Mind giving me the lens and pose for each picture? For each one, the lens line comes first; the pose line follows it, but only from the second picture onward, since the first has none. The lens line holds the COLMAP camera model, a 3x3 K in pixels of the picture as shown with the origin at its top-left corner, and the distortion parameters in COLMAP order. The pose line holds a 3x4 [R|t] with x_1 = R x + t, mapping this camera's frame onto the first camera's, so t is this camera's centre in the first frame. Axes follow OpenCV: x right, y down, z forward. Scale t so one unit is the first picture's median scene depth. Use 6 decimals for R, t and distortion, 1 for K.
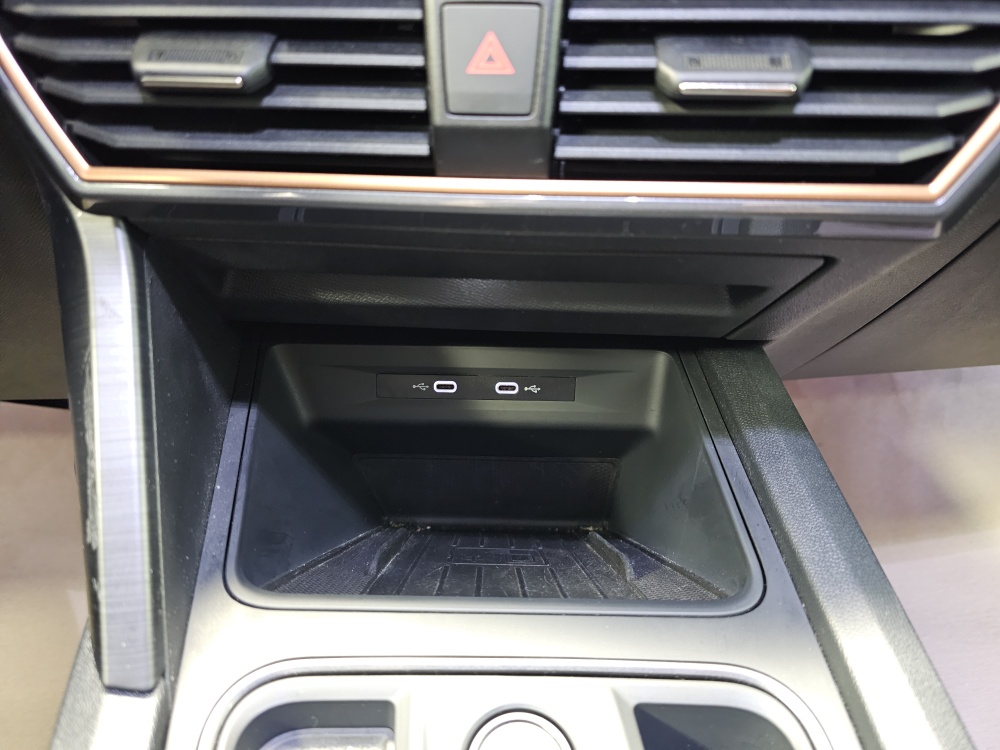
lens RADIAL K [[676.1, 0, 501.6], [0, 676.1, 363.0], [0, 0, 1]] dist [0.010755, -0.000042]
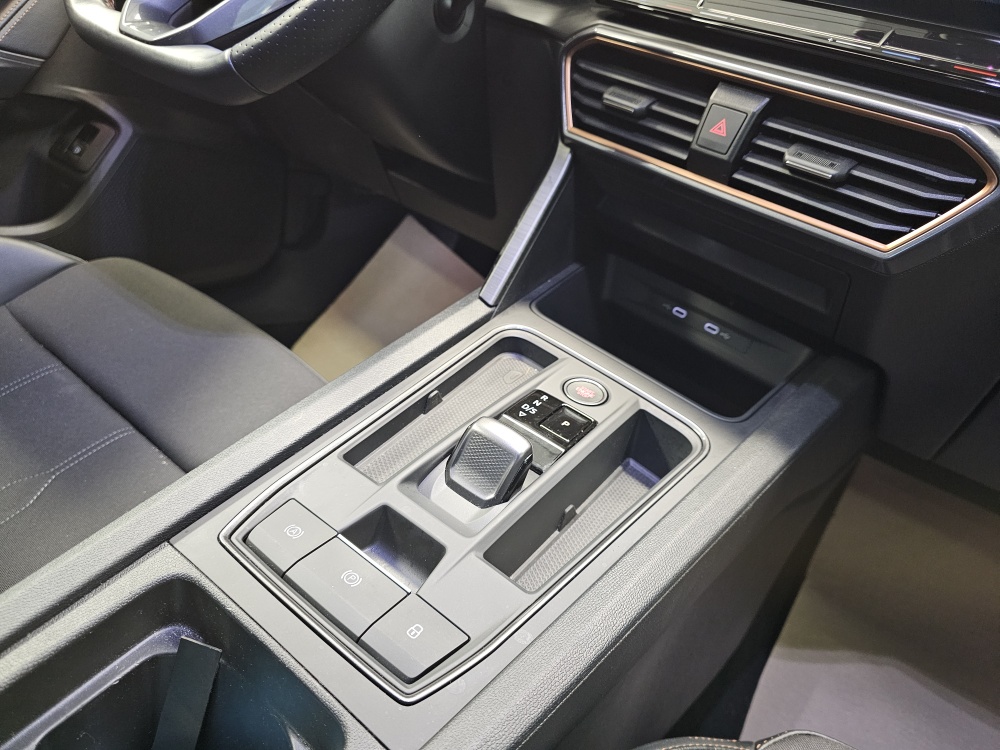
lens RADIAL K [[676.1, 0, 501.6], [0, 676.1, 363.0], [0, 0, 1]] dist [0.010755, -0.000042]
pose [[0.721961, 0.456226, -0.520221, 0.992740], [-0.499067, 0.864107, 0.065205, 0.476579], [0.479275, 0.212549, 0.851539, -1.183077]]
